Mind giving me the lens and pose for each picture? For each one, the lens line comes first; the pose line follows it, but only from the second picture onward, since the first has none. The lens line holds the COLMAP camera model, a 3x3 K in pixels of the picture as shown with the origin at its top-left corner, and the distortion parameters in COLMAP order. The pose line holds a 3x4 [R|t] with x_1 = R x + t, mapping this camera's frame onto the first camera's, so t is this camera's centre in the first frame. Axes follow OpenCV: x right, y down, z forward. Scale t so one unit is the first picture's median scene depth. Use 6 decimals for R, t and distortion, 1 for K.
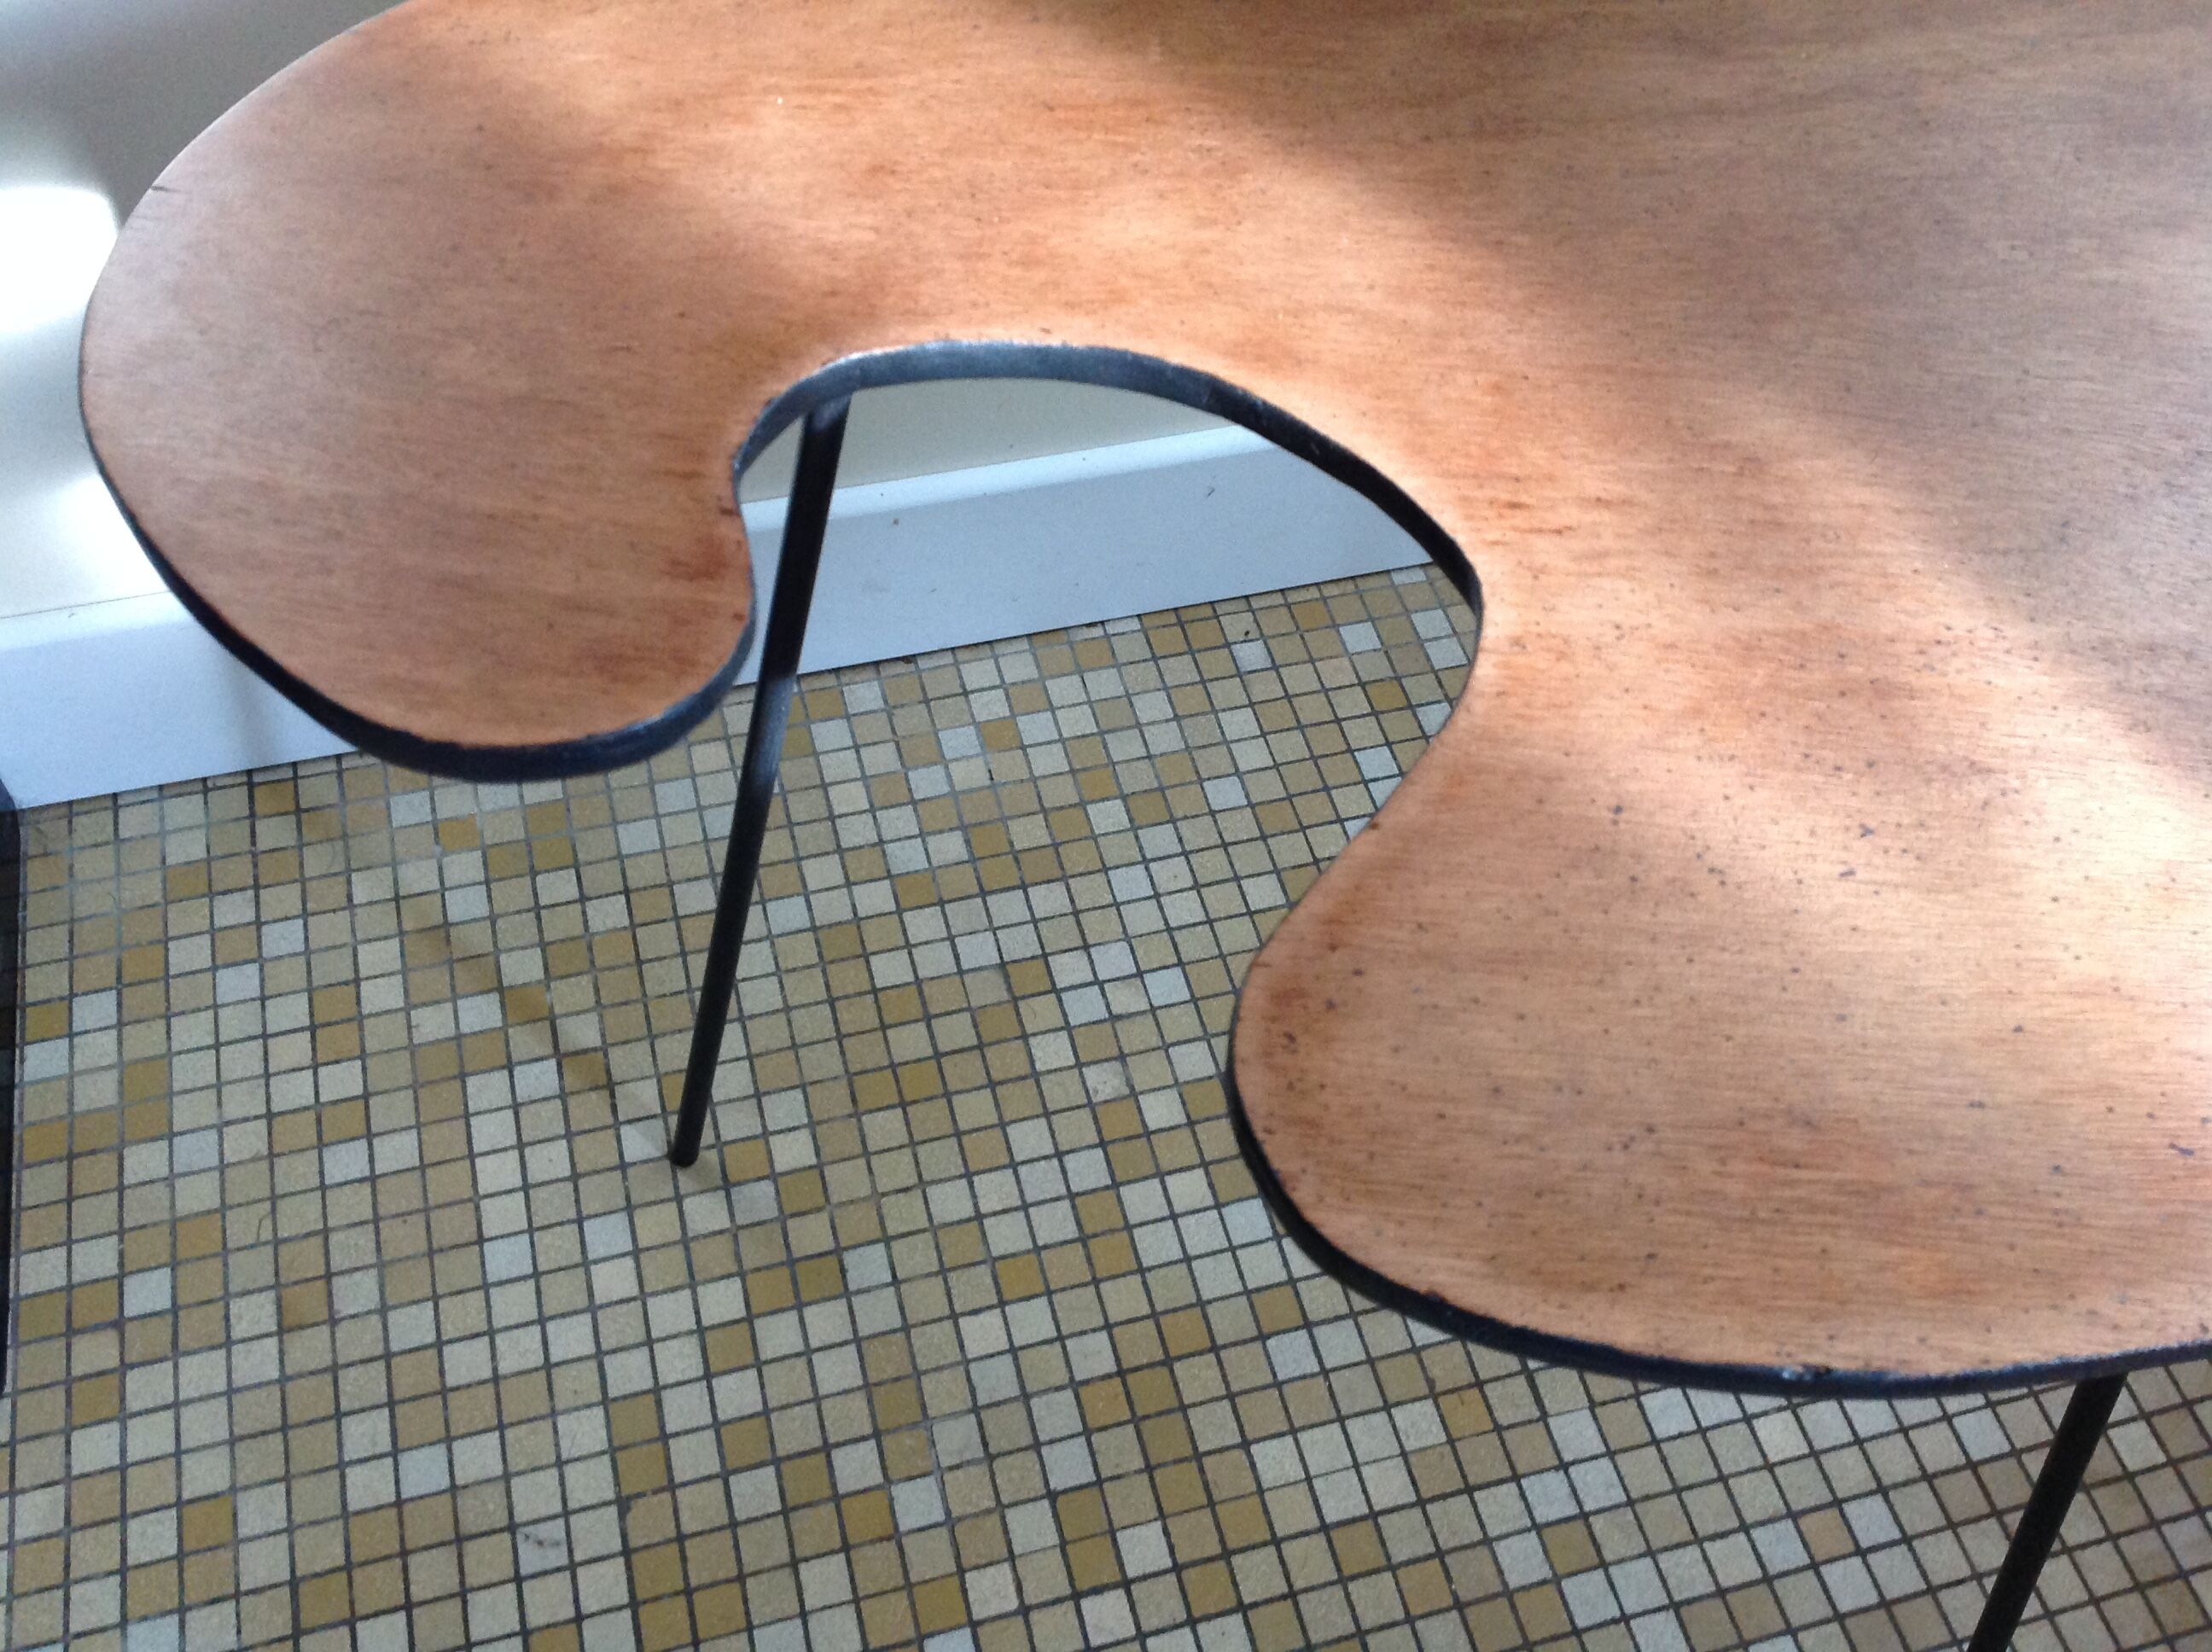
lens RADIAL K [[2037.0, 0, 1124.1], [0, 2037.0, 848.6], [0, 0, 1]] dist [0.007107, 0.000000]
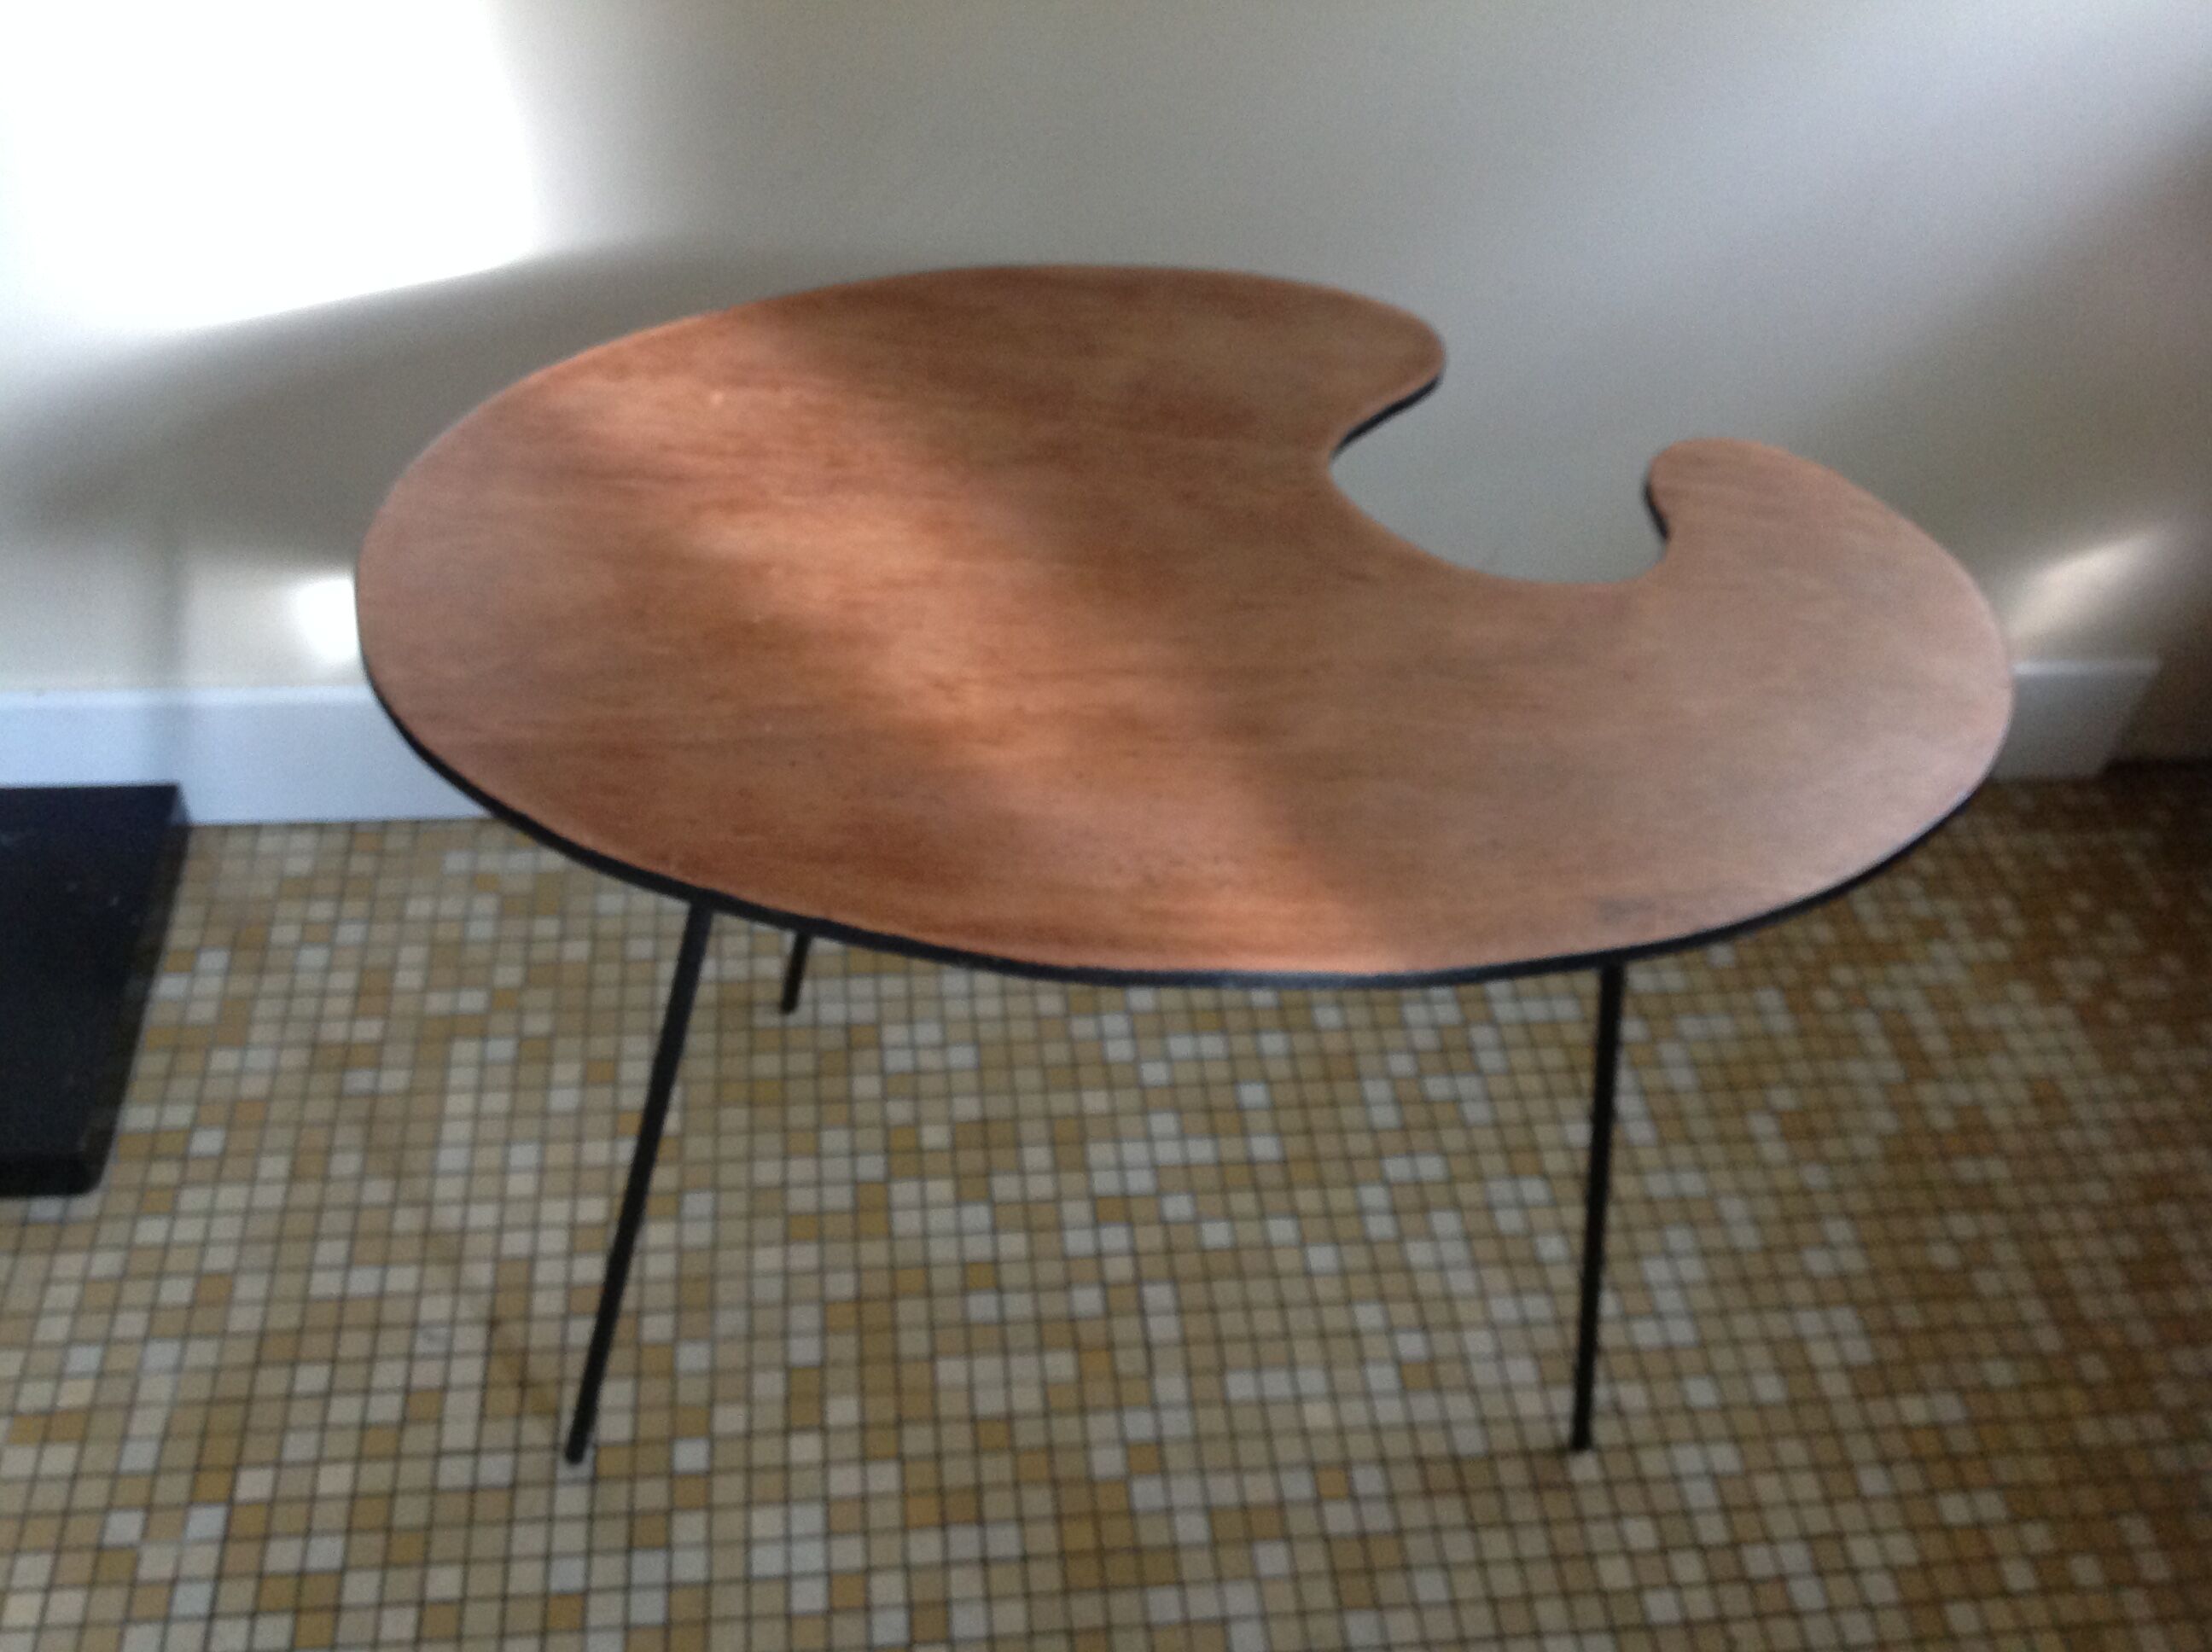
lens RADIAL K [[2037.0, 0, 1144.7], [0, 2037.0, 860.7], [0, 0, 1]] dist [0.007107, 0.000000]
pose [[0.988697, 0.133909, -0.067430, 0.250368], [-0.142933, 0.977633, -0.154288, 0.152465], [0.045262, 0.162182, 0.985722, -0.427190]]
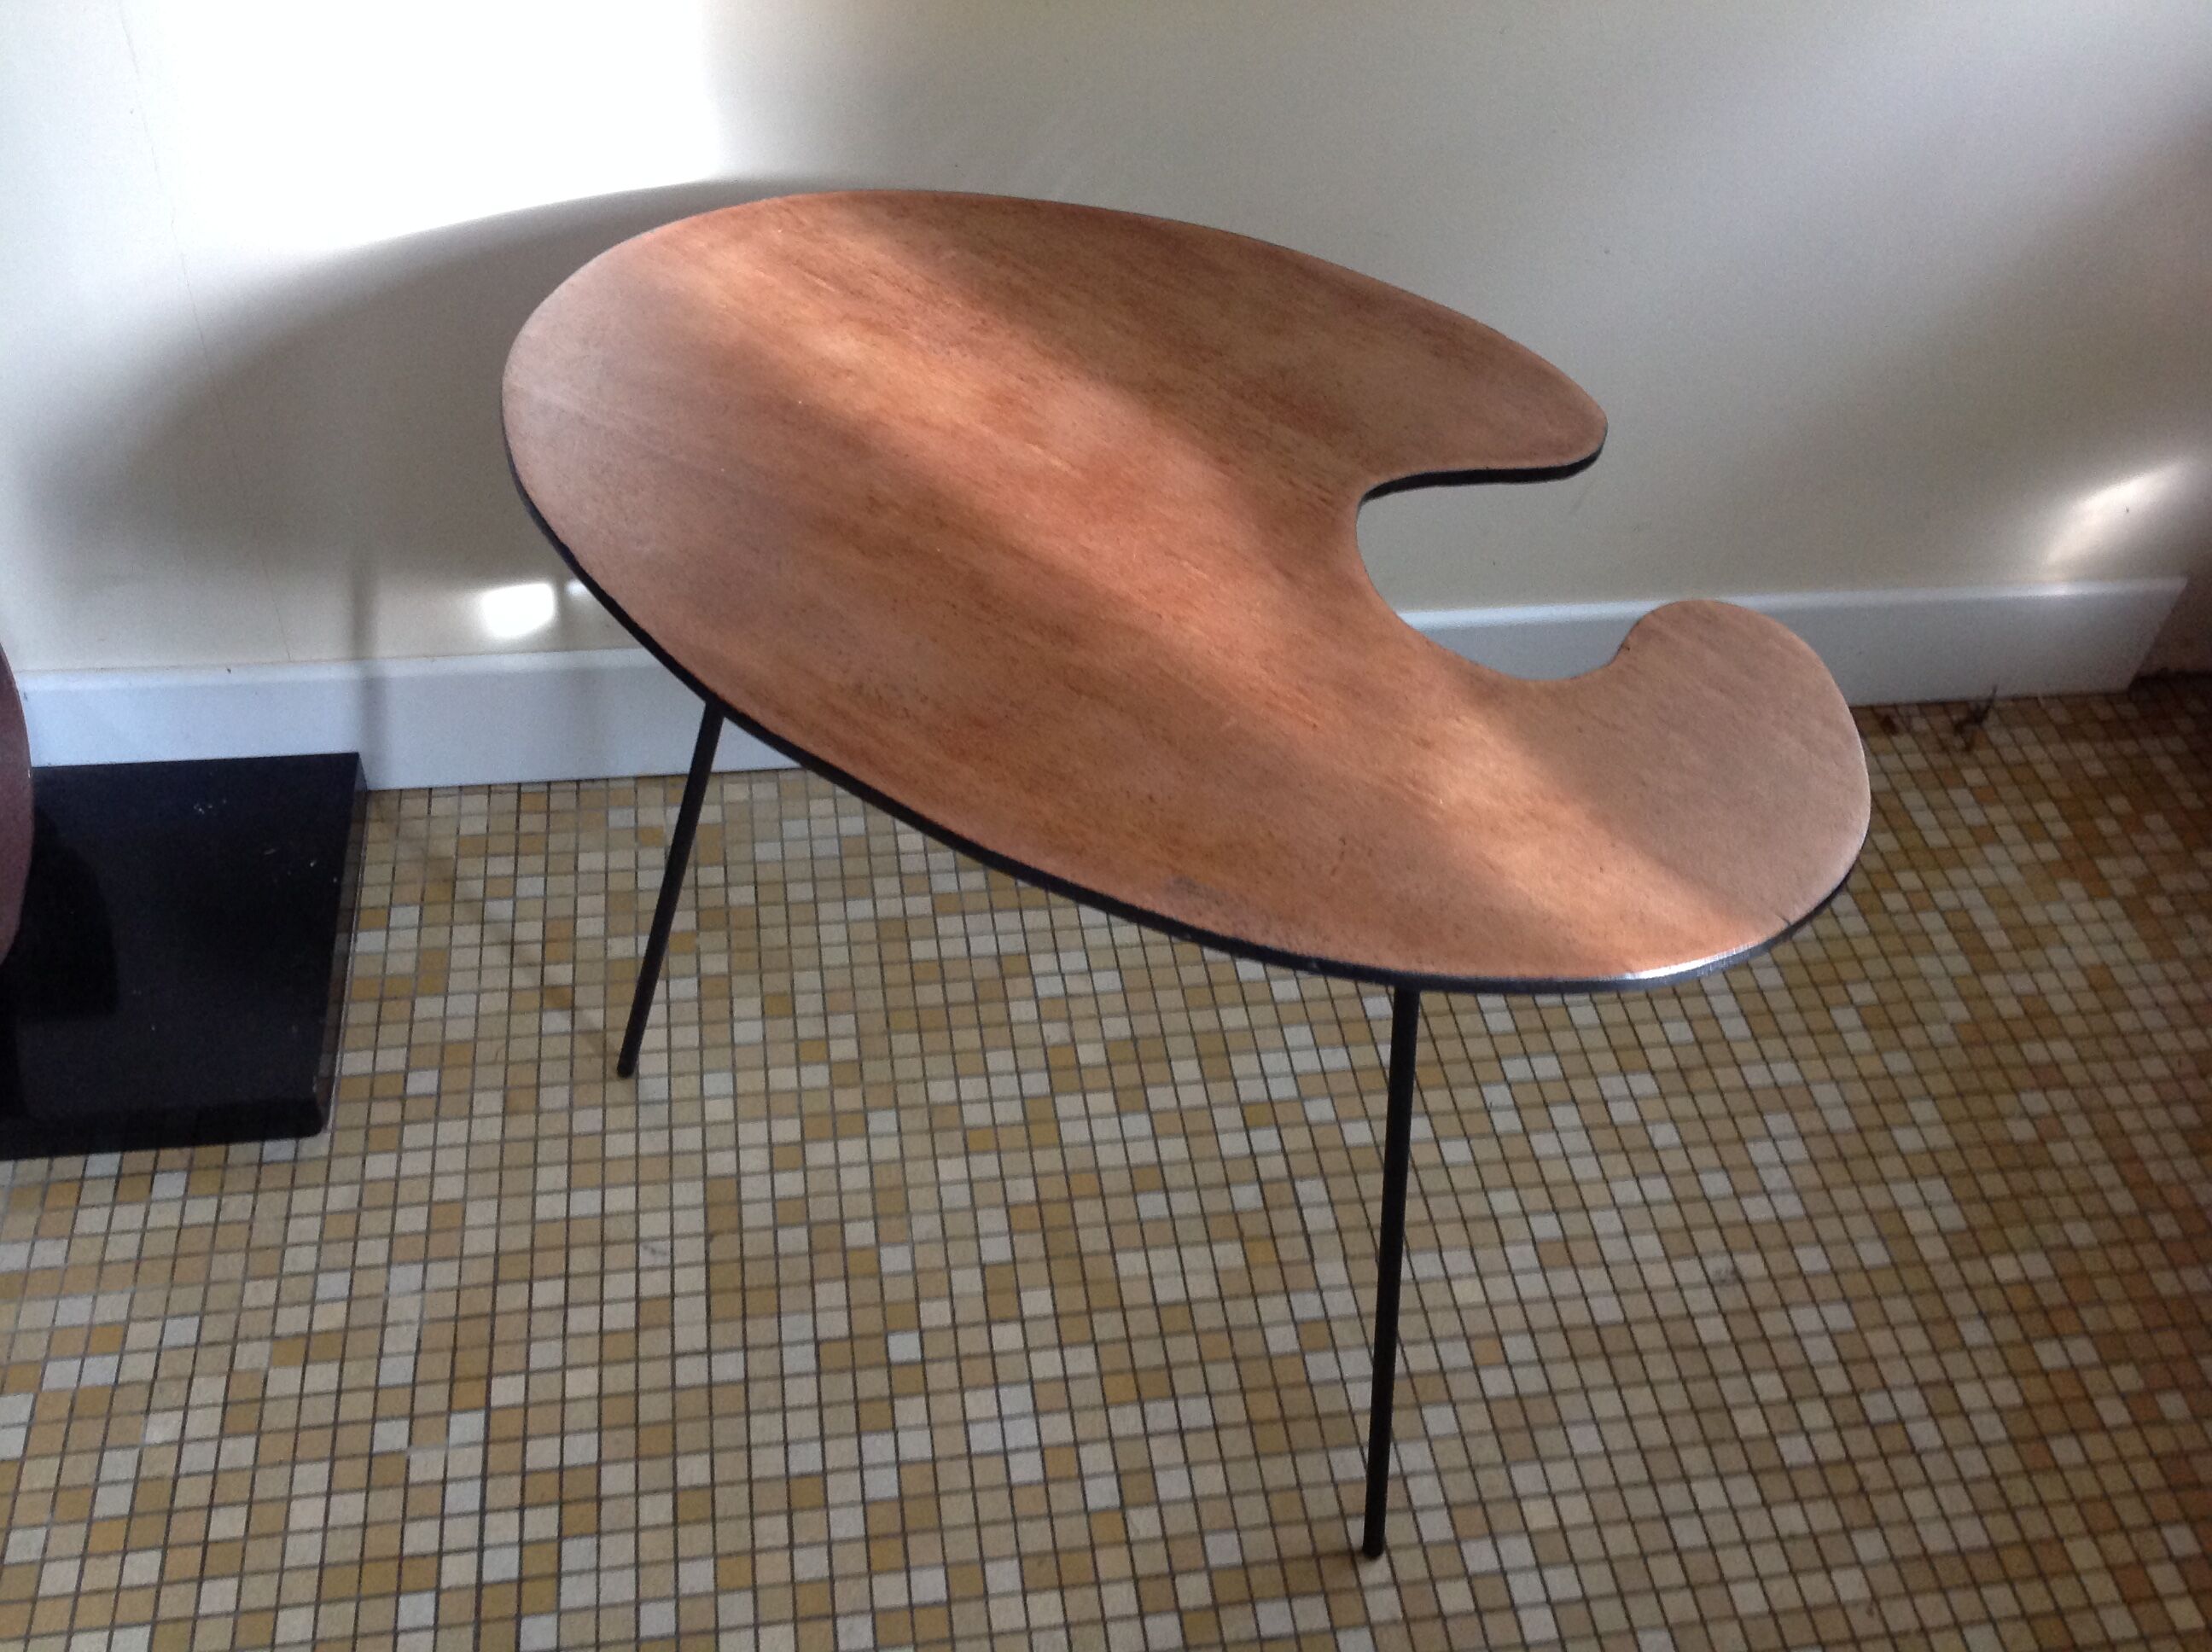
lens RADIAL K [[2037.0, 0, 1136.6], [0, 2037.0, 822.6], [0, 0, 1]] dist [0.007107, 0.000000]
pose [[0.993809, 0.099050, -0.050325, 0.120997], [-0.105823, 0.981871, -0.157262, 0.212562], [0.033835, 0.161614, 0.986274, -0.549569]]
